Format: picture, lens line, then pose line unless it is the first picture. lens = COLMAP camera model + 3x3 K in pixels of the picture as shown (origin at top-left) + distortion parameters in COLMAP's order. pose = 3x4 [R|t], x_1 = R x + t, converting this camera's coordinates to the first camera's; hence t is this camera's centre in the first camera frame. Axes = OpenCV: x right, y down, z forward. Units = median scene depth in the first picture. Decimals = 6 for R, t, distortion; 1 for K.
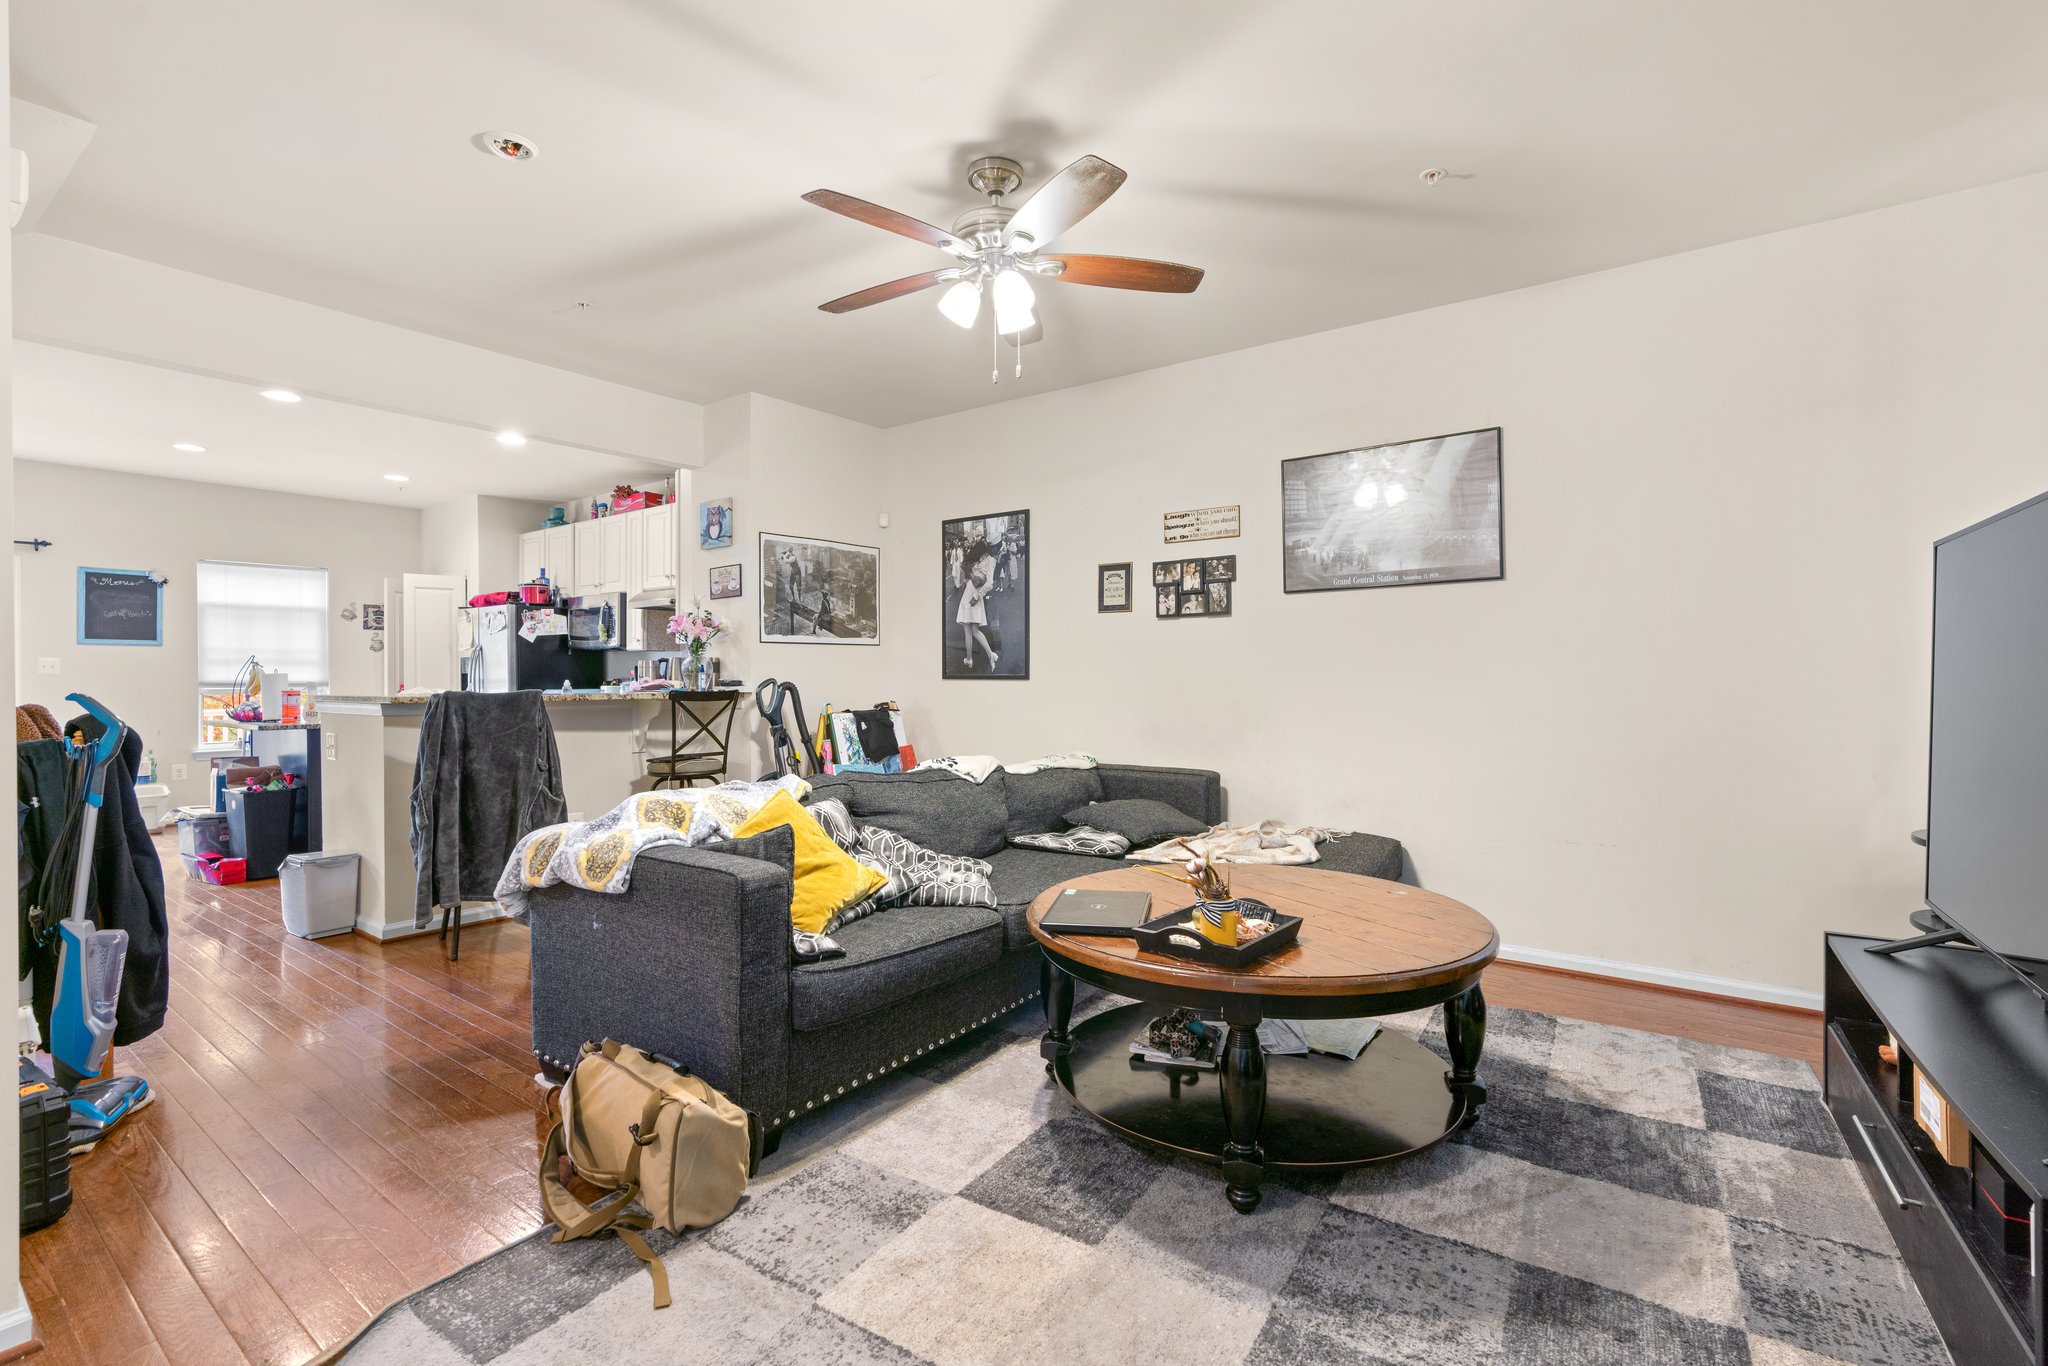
lens RADIAL K [[938.3, 0, 1019.5], [0, 938.3, 680.8], [0, 0, 1]] dist [-0.014293, 0.007164]
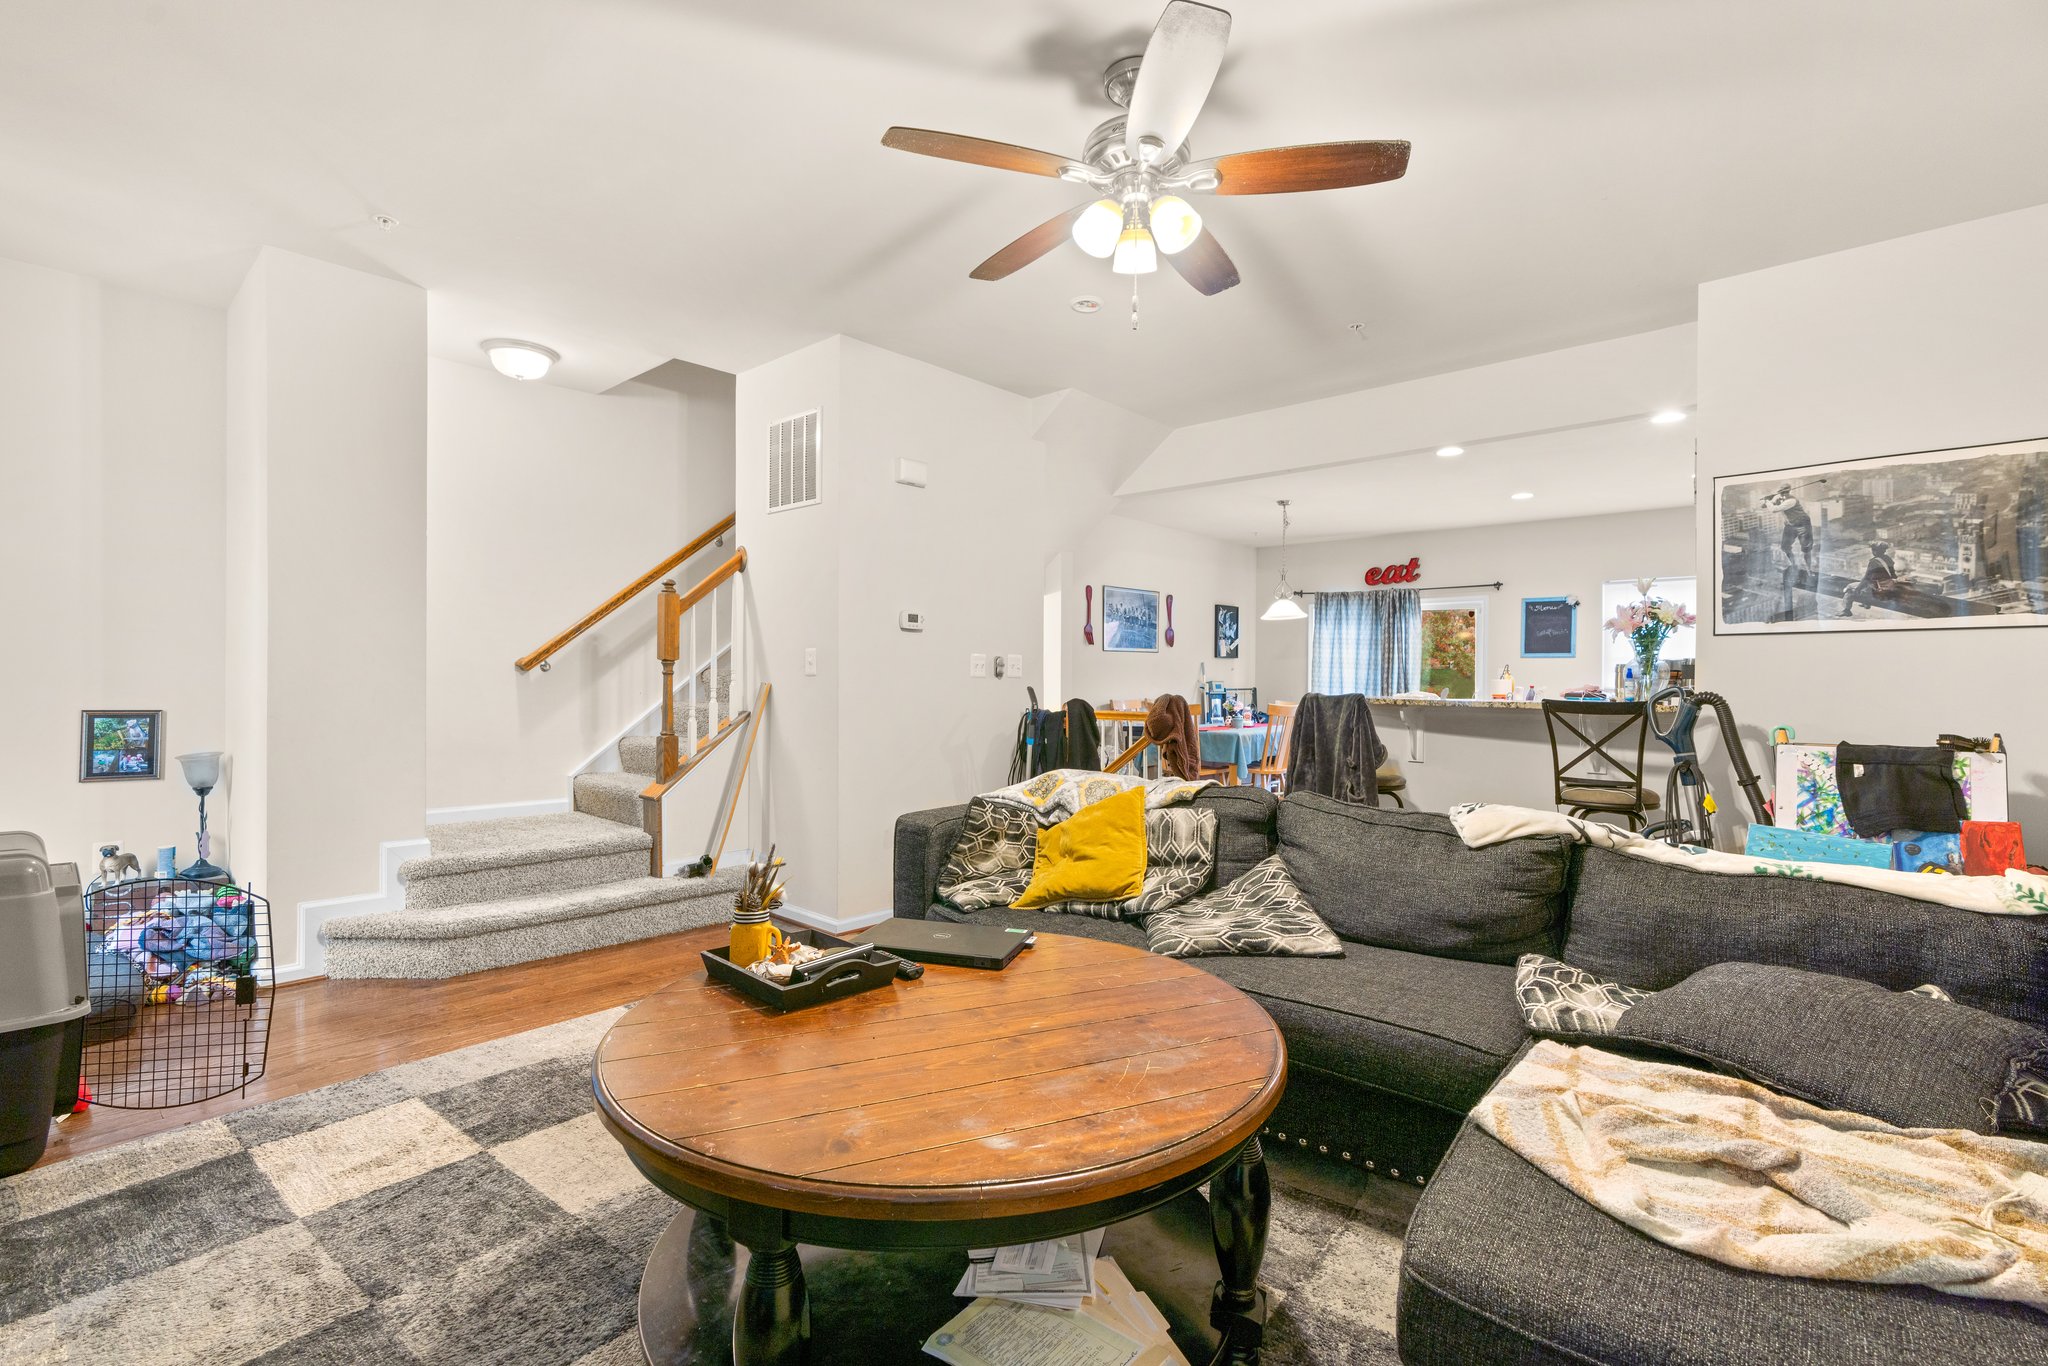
lens RADIAL K [[938.3, 0, 1019.8], [0, 938.3, 685.2], [0, 0, 1]] dist [-0.014293, 0.007164]
pose [[-0.088738, 0.005936, -0.996037, 0.446058], [-0.013672, 0.999881, 0.007177, -0.001835], [0.995961, 0.014255, -0.088647, 0.531298]]
